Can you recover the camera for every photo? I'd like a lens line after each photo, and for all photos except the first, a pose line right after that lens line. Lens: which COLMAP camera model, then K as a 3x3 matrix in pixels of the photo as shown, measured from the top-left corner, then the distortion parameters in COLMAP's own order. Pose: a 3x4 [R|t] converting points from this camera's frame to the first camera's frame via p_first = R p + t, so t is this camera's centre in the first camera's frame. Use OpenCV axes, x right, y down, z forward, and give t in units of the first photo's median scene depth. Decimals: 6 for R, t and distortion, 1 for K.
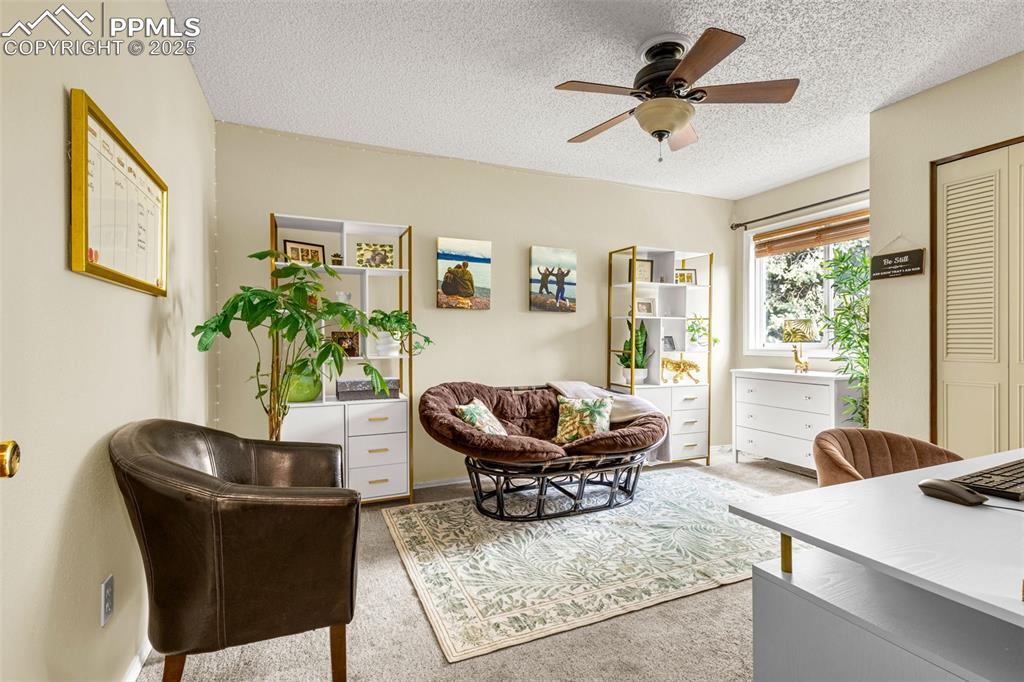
lens RADIAL K [[477.9, 0, 511.8], [0, 477.9, 340.4], [0, 0, 1]] dist [0.008879, -0.002545]
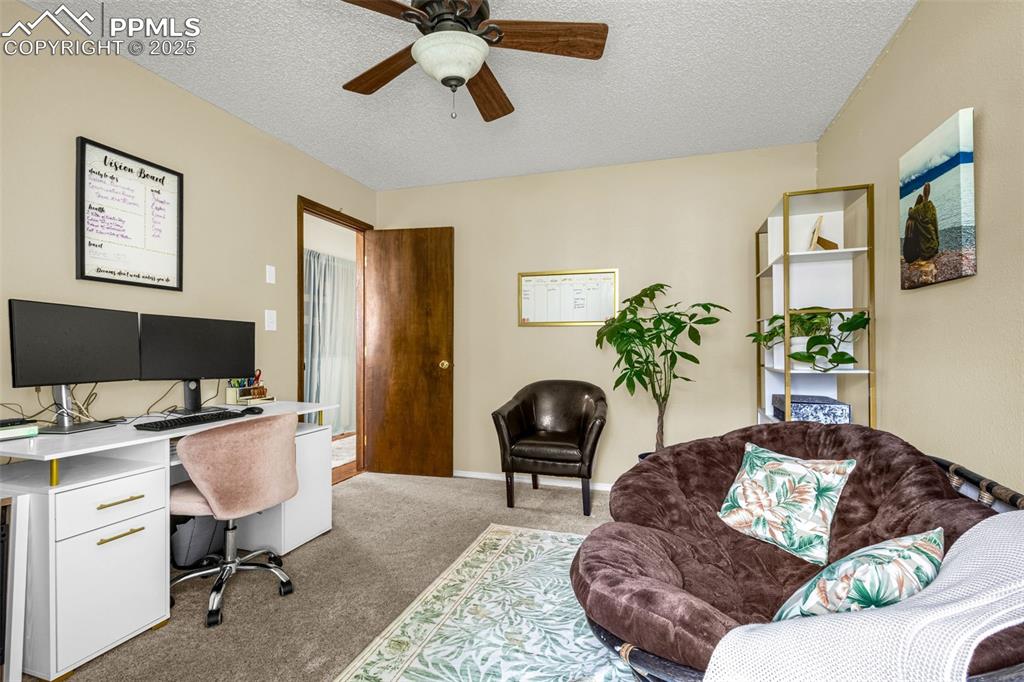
lens RADIAL K [[477.9, 0, 511.2], [0, 477.9, 340.9], [0, 0, 1]] dist [0.008879, -0.002545]
pose [[-0.659579, -0.004086, -0.751624, 0.855774], [-0.001050, 0.999989, -0.004514, -0.012257], [0.751635, -0.002188, -0.659576, 1.618166]]
